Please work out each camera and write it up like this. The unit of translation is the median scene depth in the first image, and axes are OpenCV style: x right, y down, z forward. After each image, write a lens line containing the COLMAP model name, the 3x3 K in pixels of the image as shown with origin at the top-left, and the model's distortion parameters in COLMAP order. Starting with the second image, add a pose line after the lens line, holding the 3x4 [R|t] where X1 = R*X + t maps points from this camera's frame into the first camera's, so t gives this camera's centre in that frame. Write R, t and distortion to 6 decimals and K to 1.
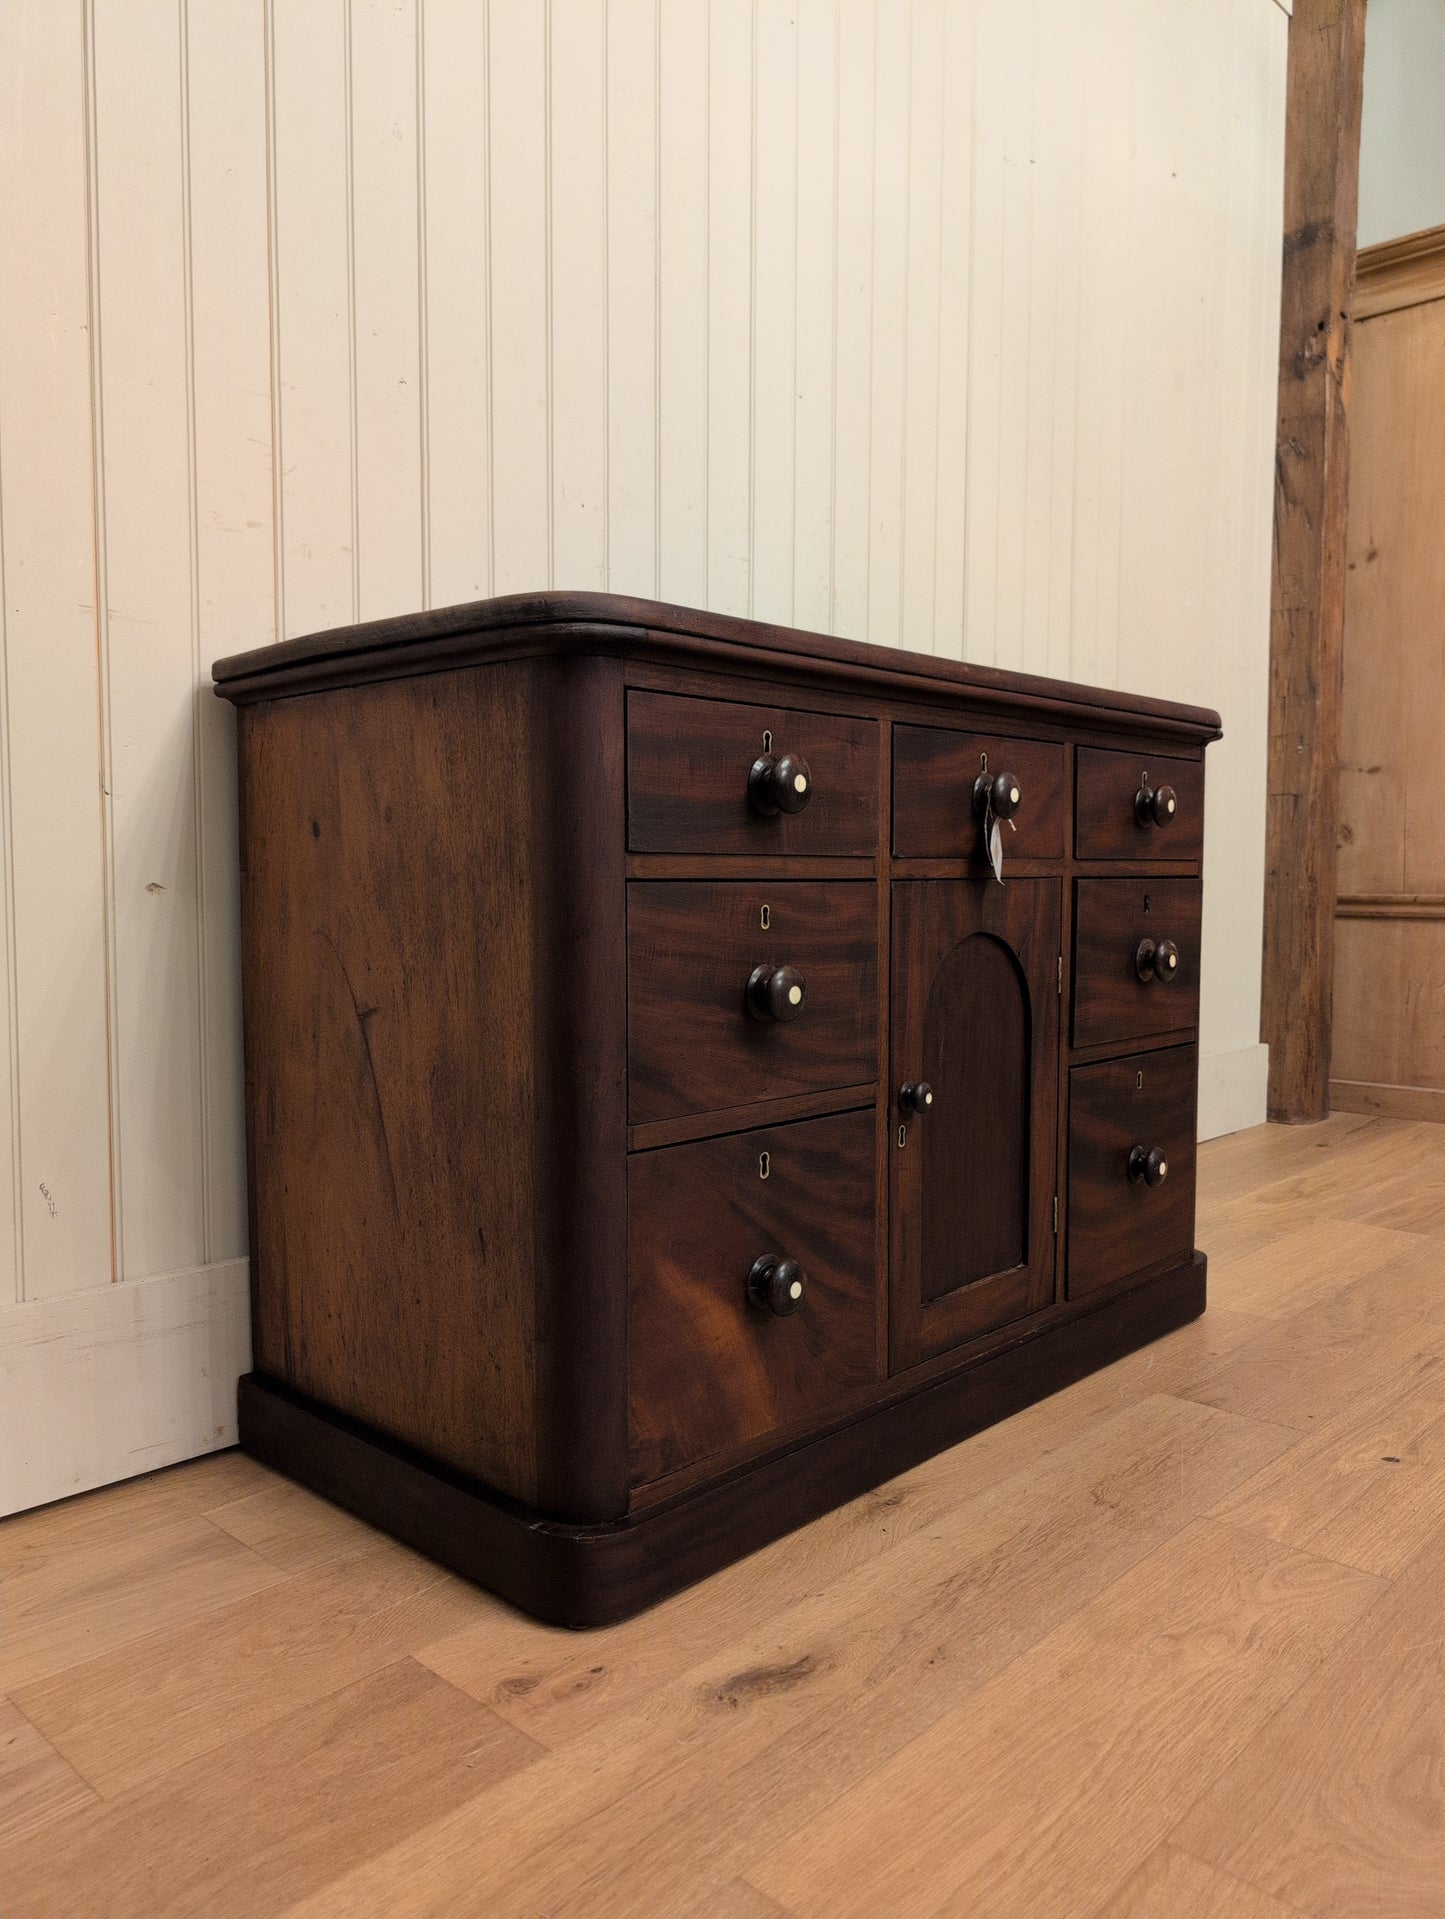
lens RADIAL K [[1409.5, 0, 729.7], [0, 1409.5, 965.8], [0, 0, 1]] dist [0.005536, 0.001815]
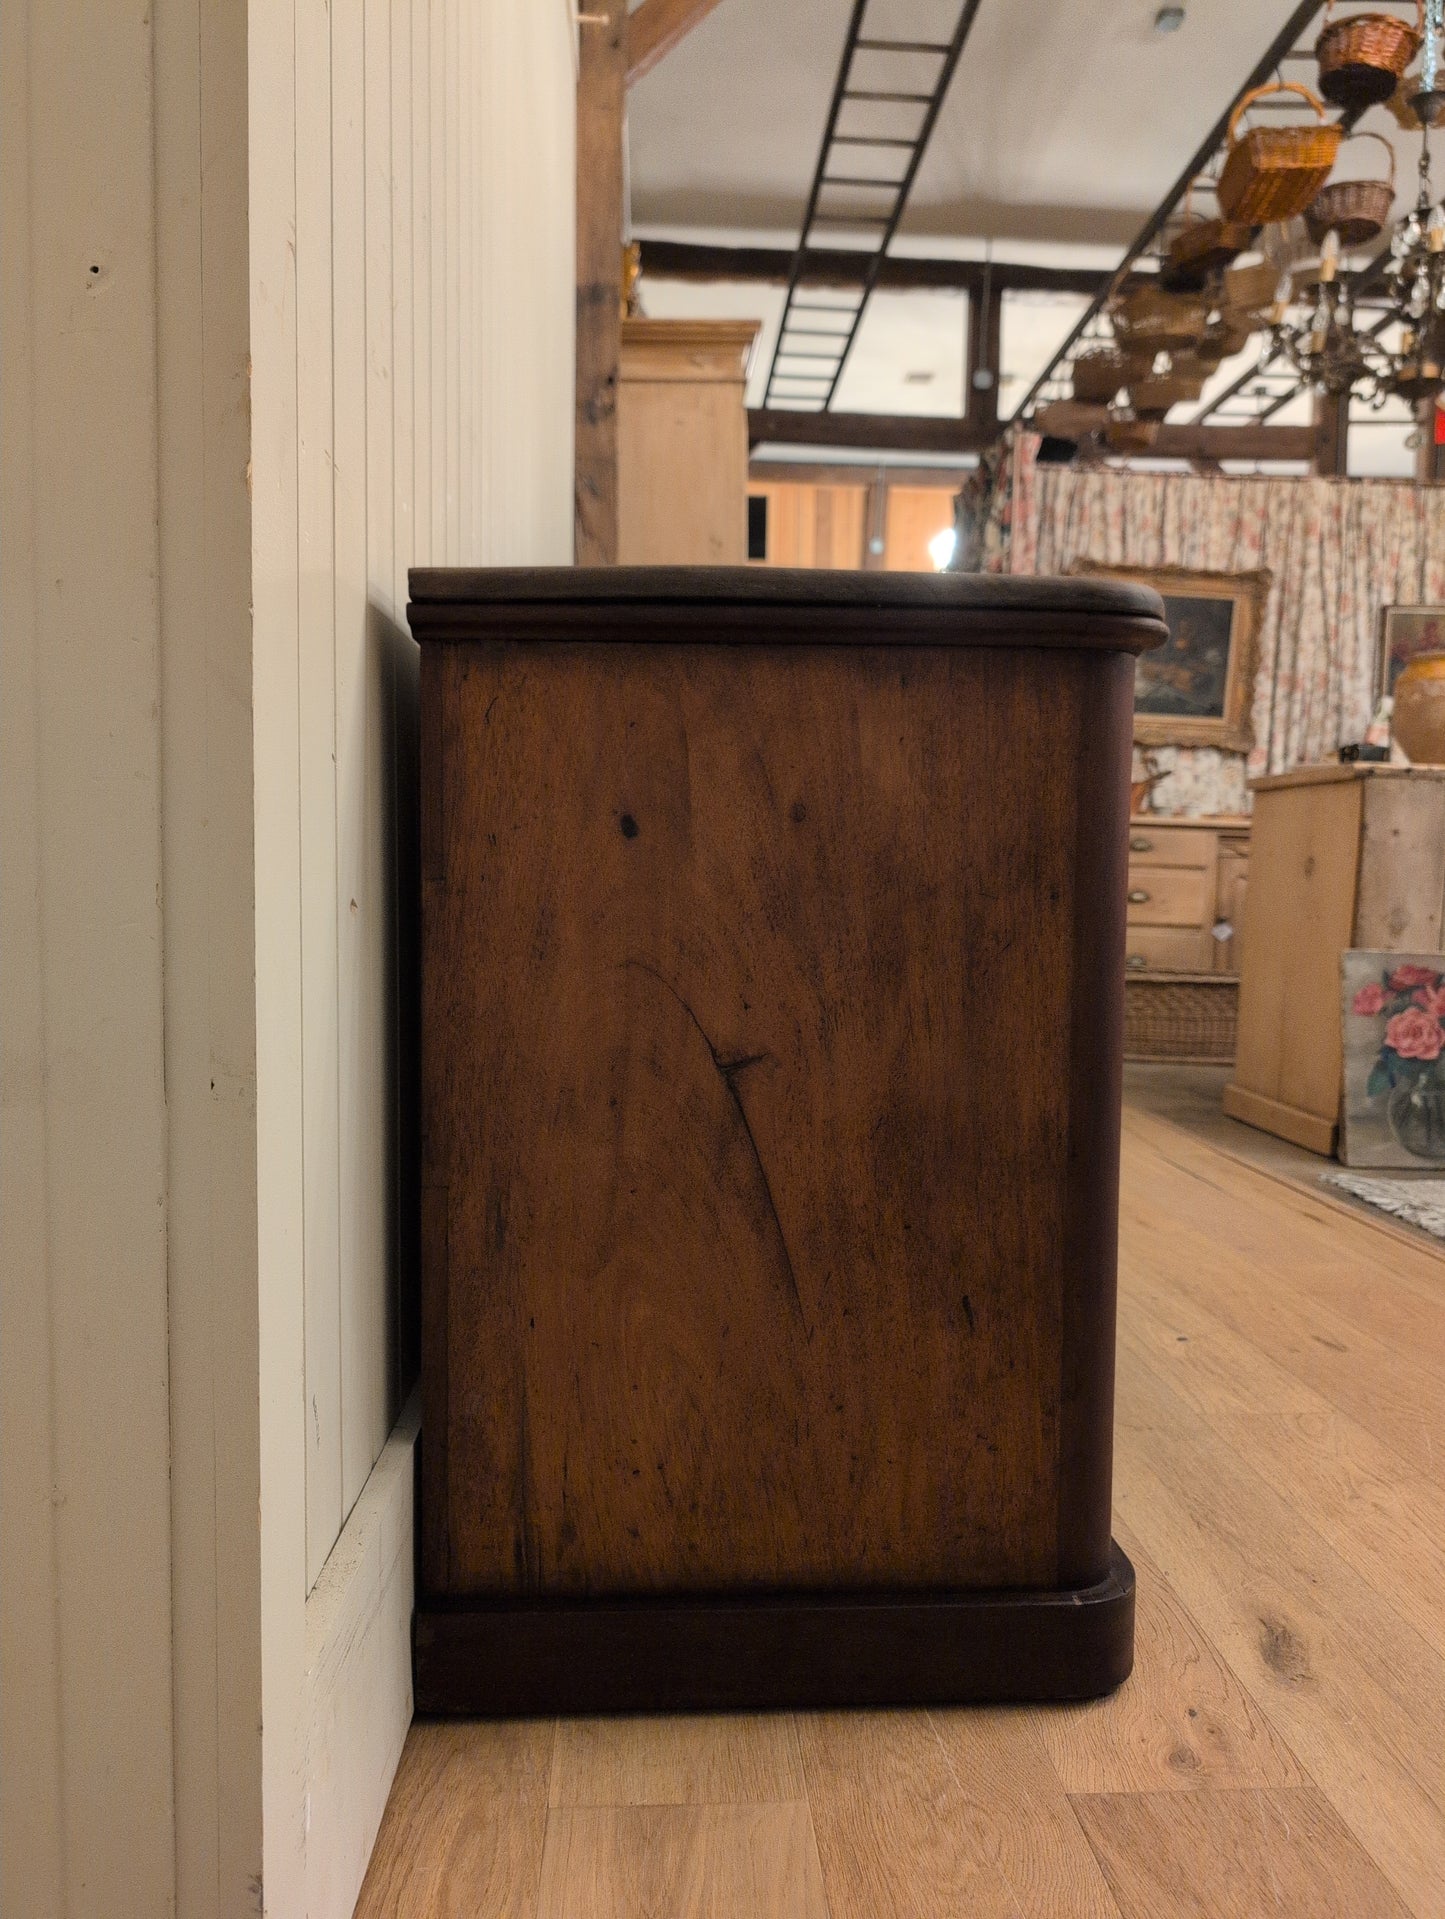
lens RADIAL K [[1409.4, 0, 722.5], [0, 1409.4, 959.5], [0, 0, 1]] dist [-0.000749, -0.006850]
pose [[0.688165, -0.040128, 0.724444, -0.791959], [0.042281, 0.998991, 0.015172, -0.035021], [-0.724321, 0.020189, 0.689167, 0.446258]]
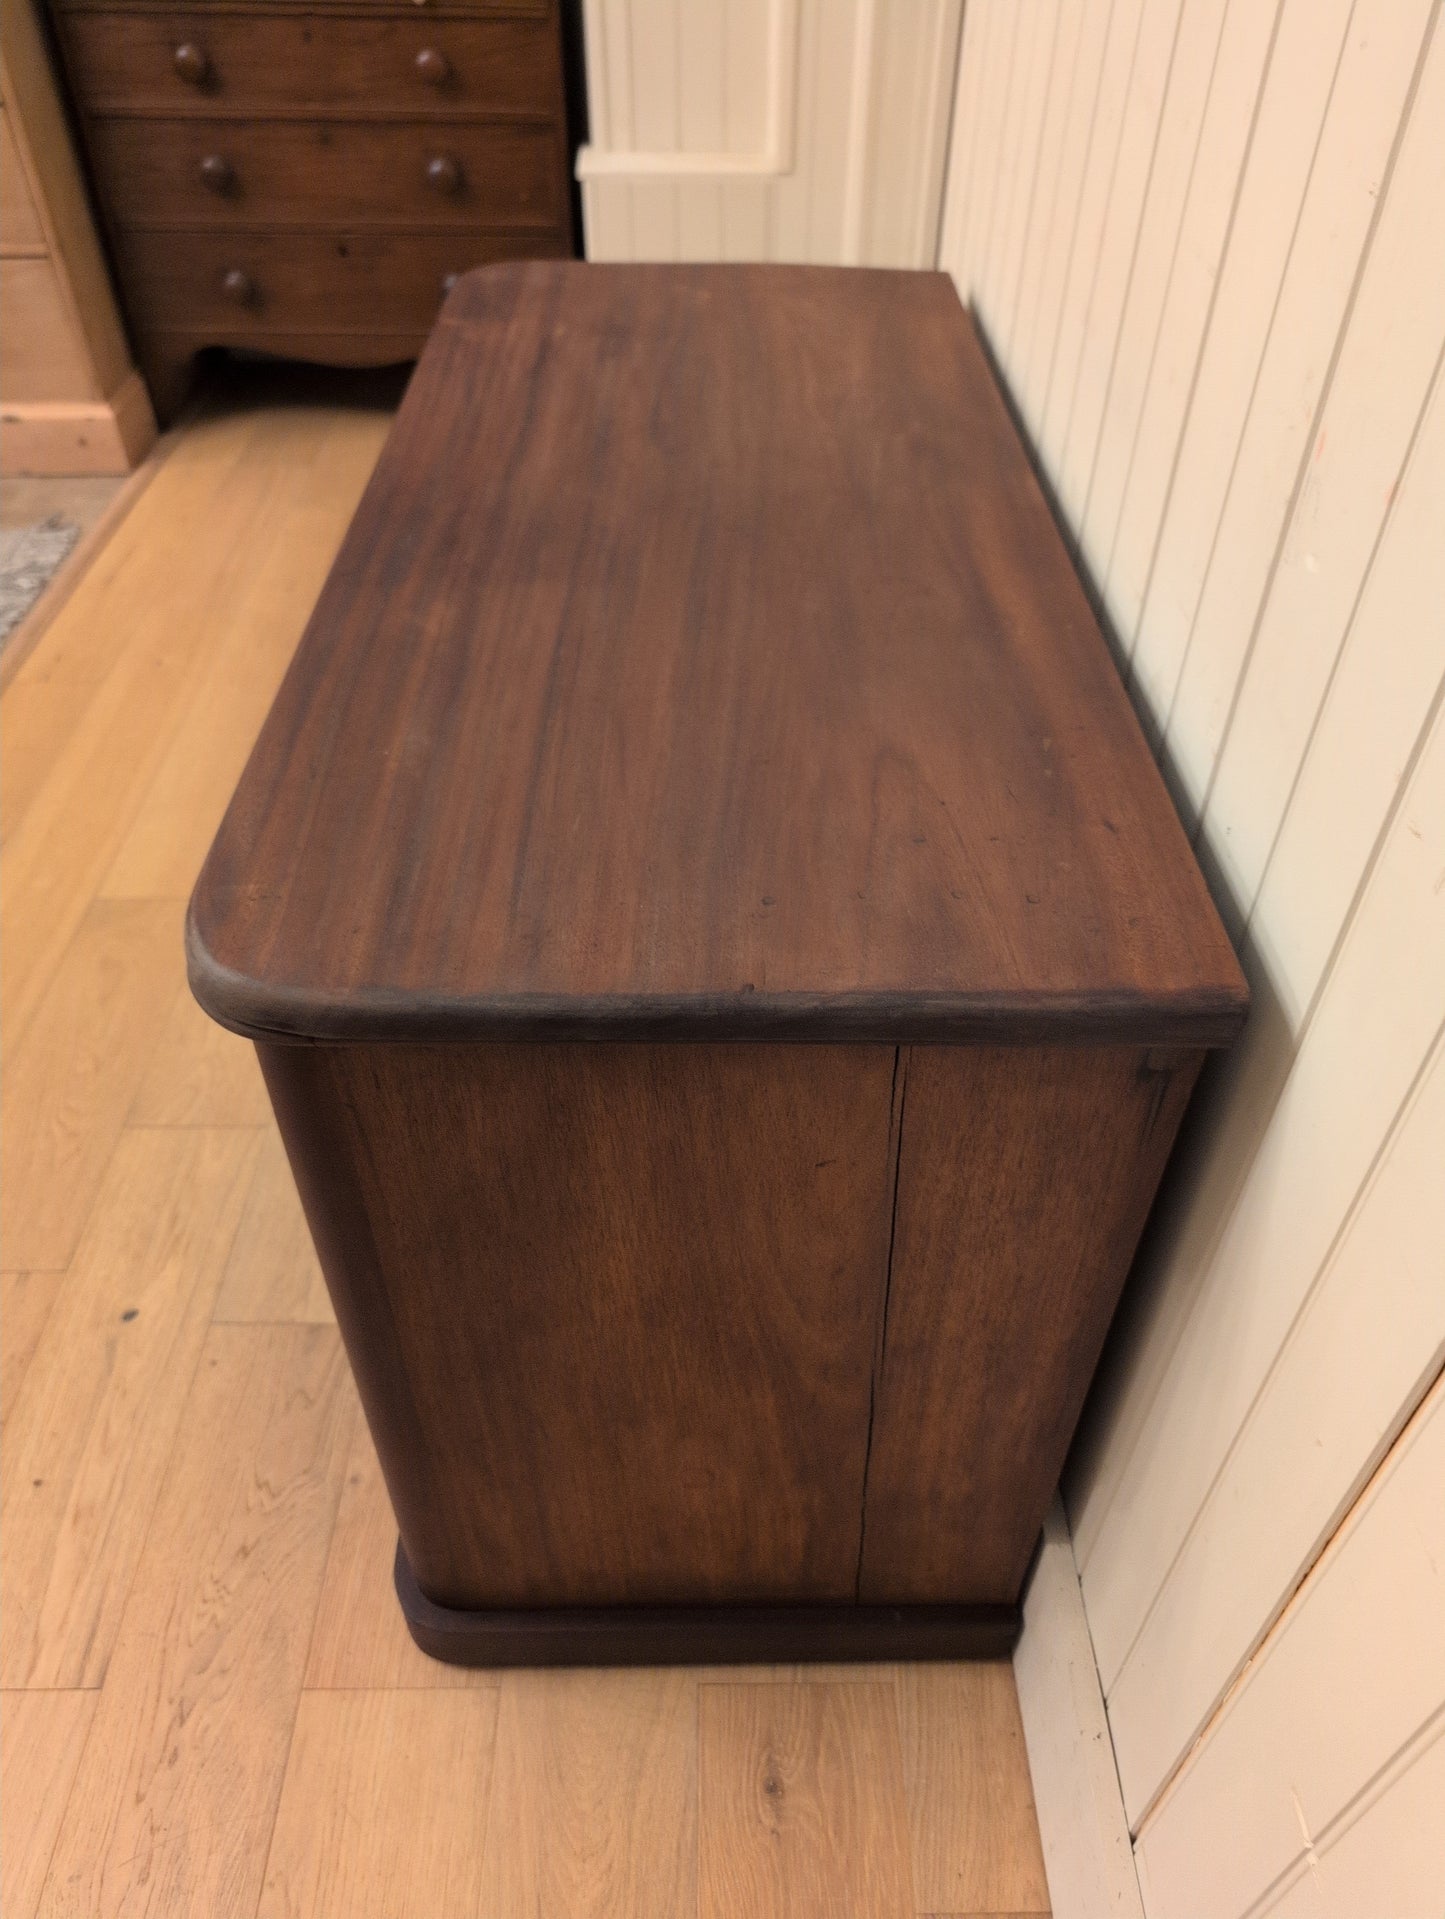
lens RADIAL K [[1409.4, 0, 722.5], [0, 1409.4, 959.5], [0, 0, 1]] dist [-0.000749, -0.006850]
pose [[-0.728049, 0.453675, -0.513930, 0.609248], [-0.059454, 0.705077, 0.706634, -0.631269], [0.682942, 0.545019, -0.486357, 1.786072]]
